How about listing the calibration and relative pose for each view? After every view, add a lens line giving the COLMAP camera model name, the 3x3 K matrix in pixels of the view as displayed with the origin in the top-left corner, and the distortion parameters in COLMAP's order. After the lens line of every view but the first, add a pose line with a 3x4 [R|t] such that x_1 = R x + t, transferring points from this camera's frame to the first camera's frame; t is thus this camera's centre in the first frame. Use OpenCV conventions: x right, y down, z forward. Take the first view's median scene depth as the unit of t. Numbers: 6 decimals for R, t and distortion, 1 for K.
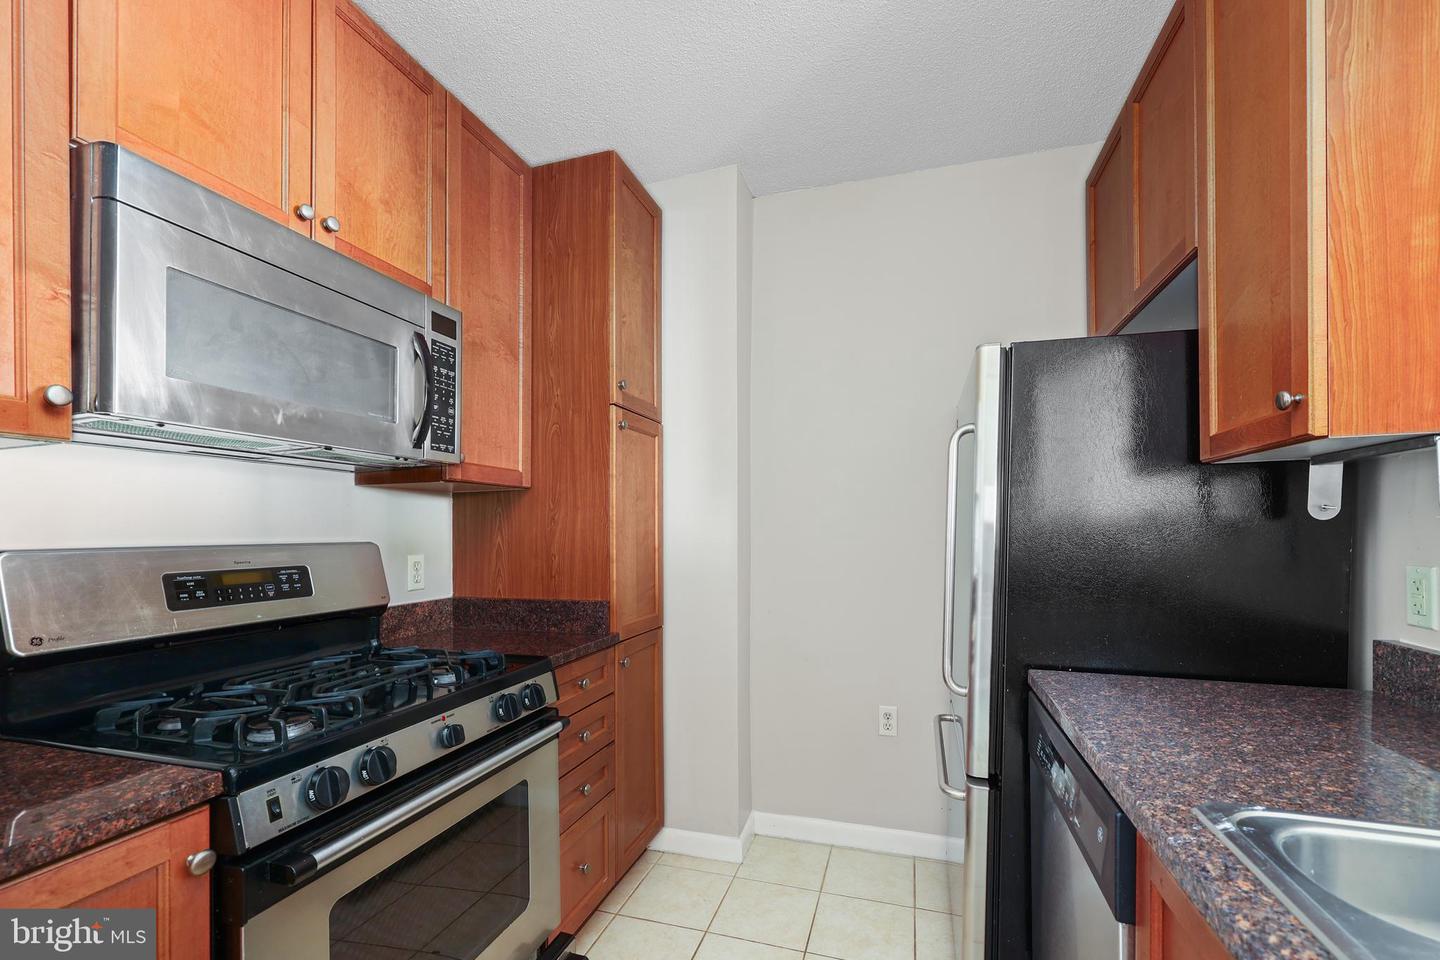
lens RADIAL K [[603.0, 0, 726.1], [0, 603.0, 538.4], [0, 0, 1]] dist [0.002057, 0.000389]
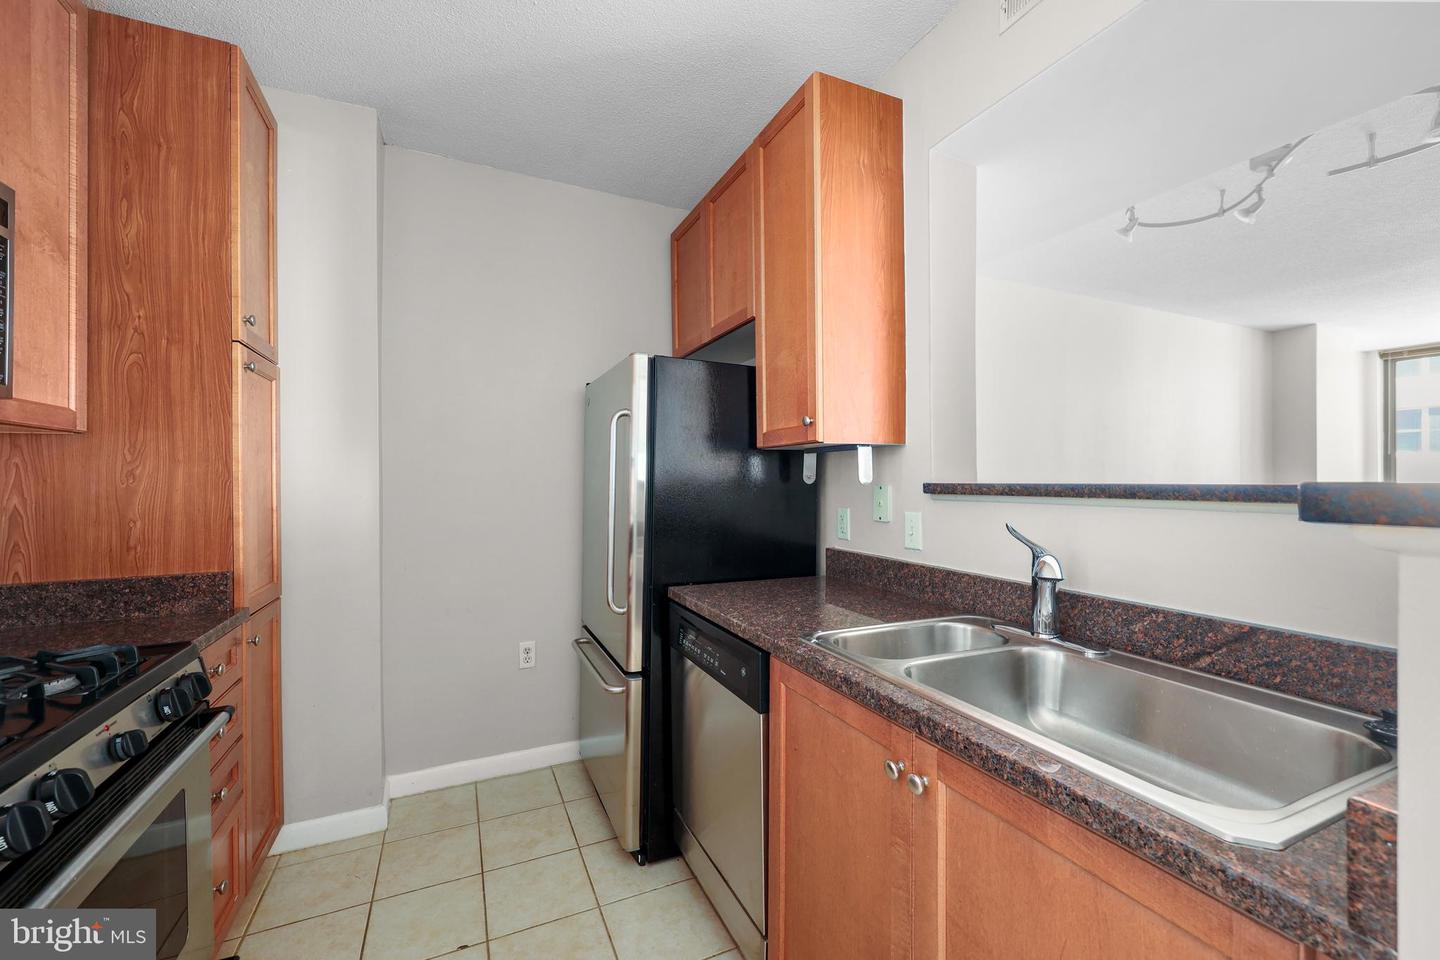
lens RADIAL K [[602.6, 0, 717.0], [0, 602.6, 488.4], [0, 0, 1]] dist [0.000482, 0.000278]
pose [[0.738663, -0.003436, 0.674066, -0.262413], [0.004142, 0.999991, 0.000559, -0.011388], [-0.674062, 0.002379, 0.738671, -0.091166]]
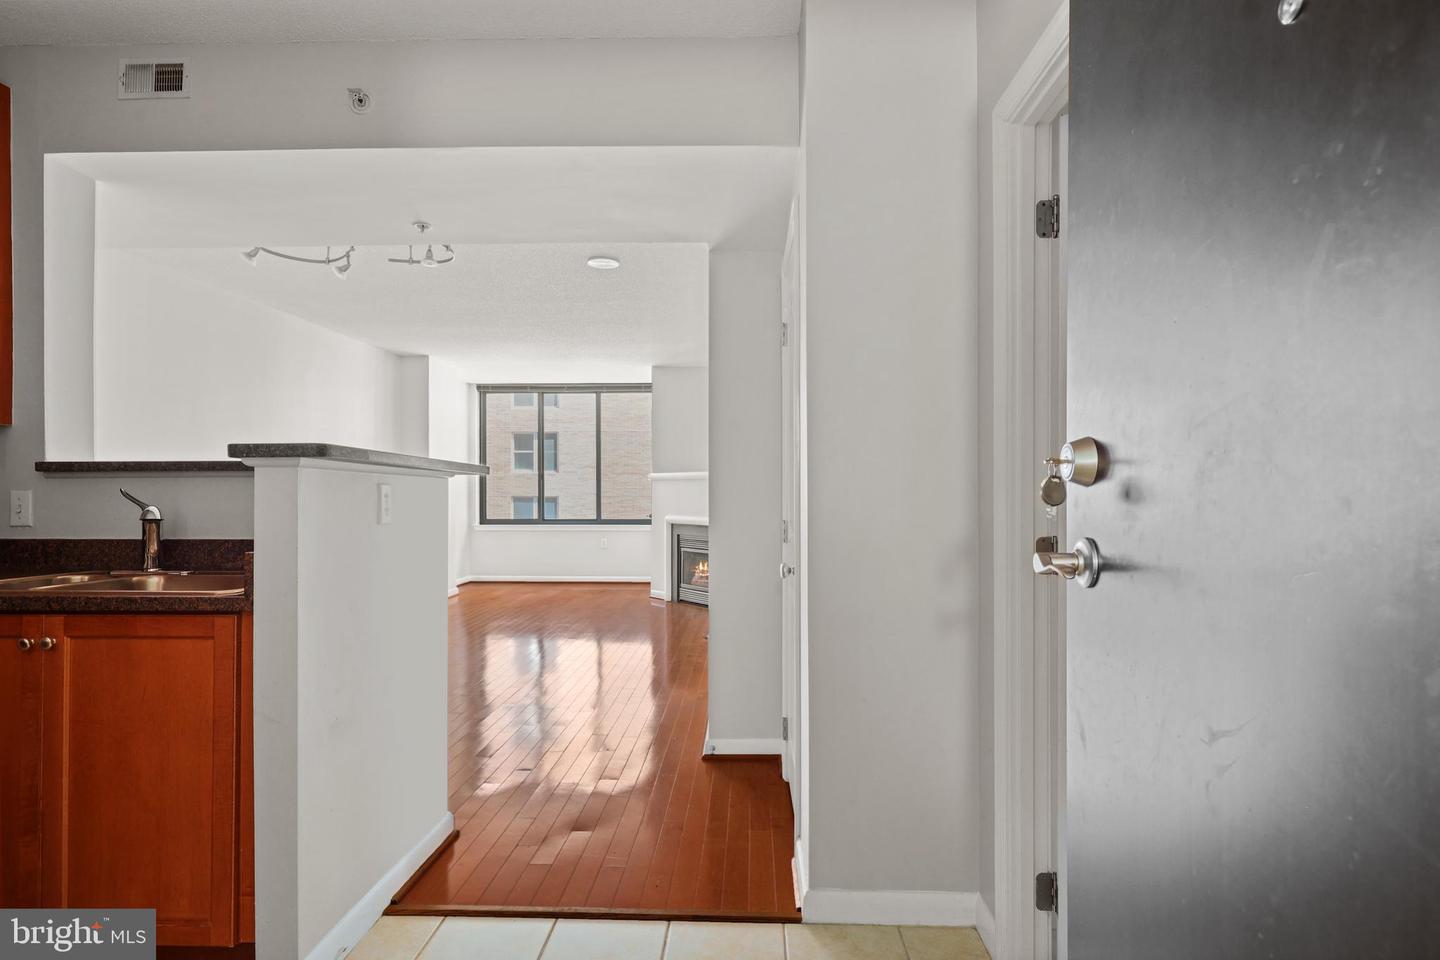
lens RADIAL K [[756.7, 0, 718.0], [0, 756.7, 485.6], [0, 0, 1]] dist [-0.001176, -0.000852]
pose [[-0.263208, 0.016257, 0.964602, -0.738408], [0.011537, 0.999840, -0.013703, 0.035335], [-0.964670, 0.007522, -0.263353, -0.305488]]
